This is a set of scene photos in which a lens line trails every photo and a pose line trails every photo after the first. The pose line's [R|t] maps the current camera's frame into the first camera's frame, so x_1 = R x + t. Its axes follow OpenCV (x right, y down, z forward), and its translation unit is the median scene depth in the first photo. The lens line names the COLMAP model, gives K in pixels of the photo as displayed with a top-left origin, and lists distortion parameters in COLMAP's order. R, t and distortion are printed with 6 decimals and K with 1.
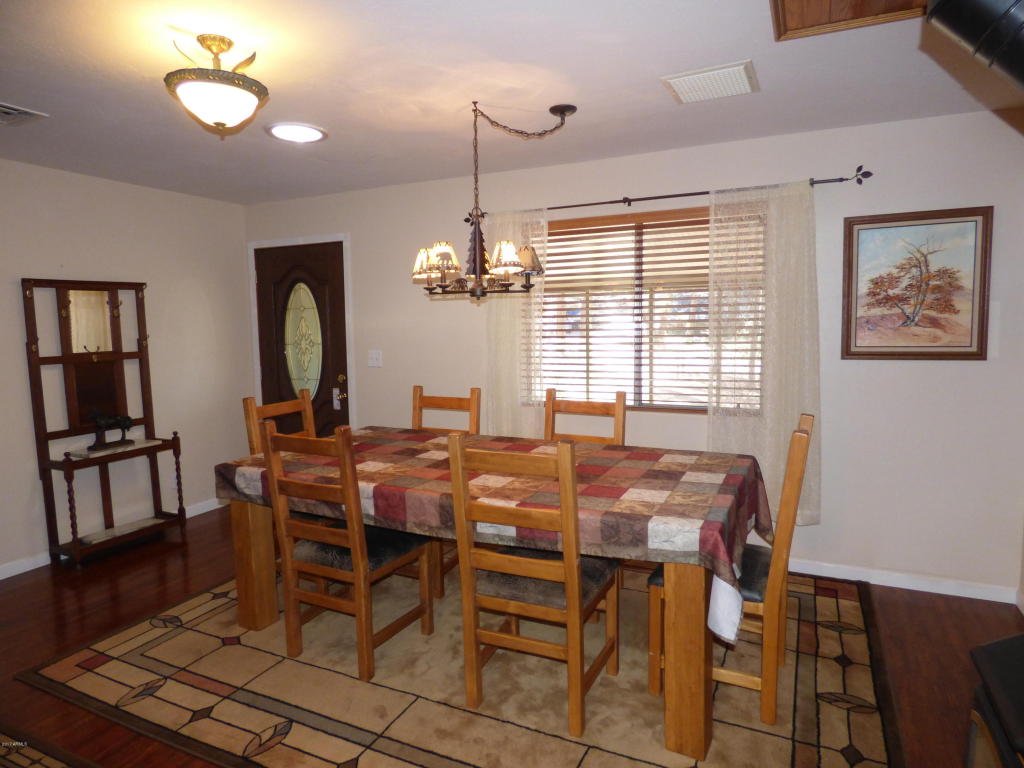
lens RADIAL K [[614.6, 0, 518.5], [0, 614.6, 383.1], [0, 0, 1]] dist [-0.006327, 0.001917]
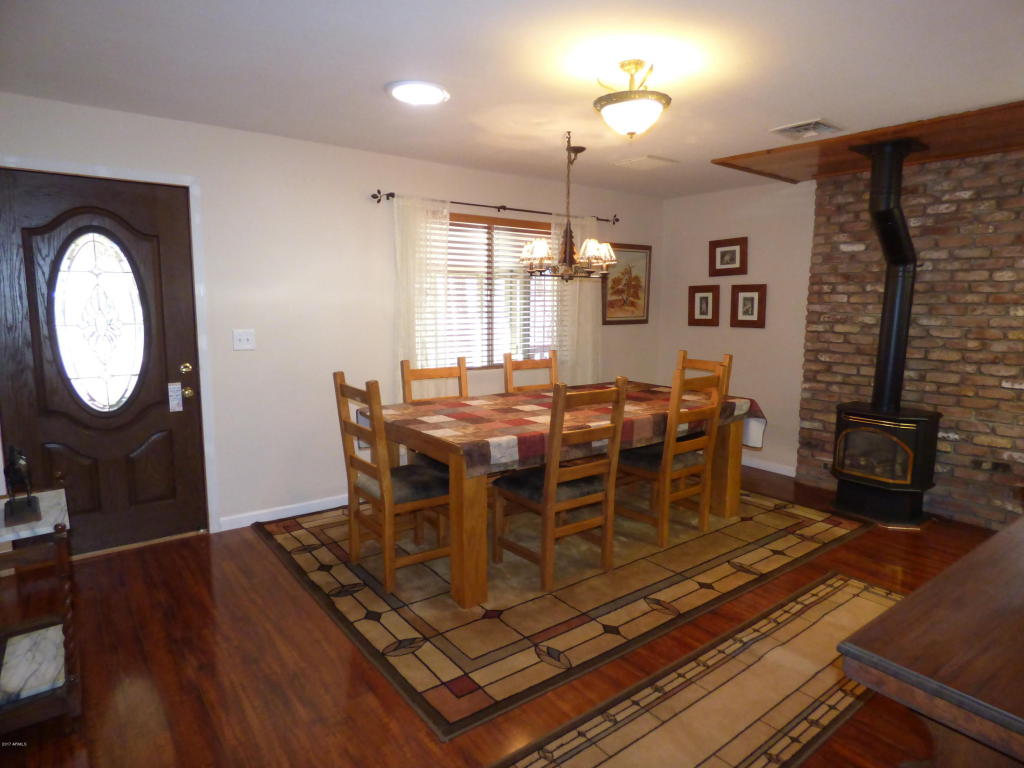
lens RADIAL K [[614.6, 0, 516.4], [0, 614.6, 384.4], [0, 0, 1]] dist [-0.006327, 0.001917]
pose [[0.458521, -0.101881, 0.882824, -1.177168], [0.075038, 0.994298, 0.075772, -0.023237], [-0.885510, 0.031502, 0.463551, 0.443507]]
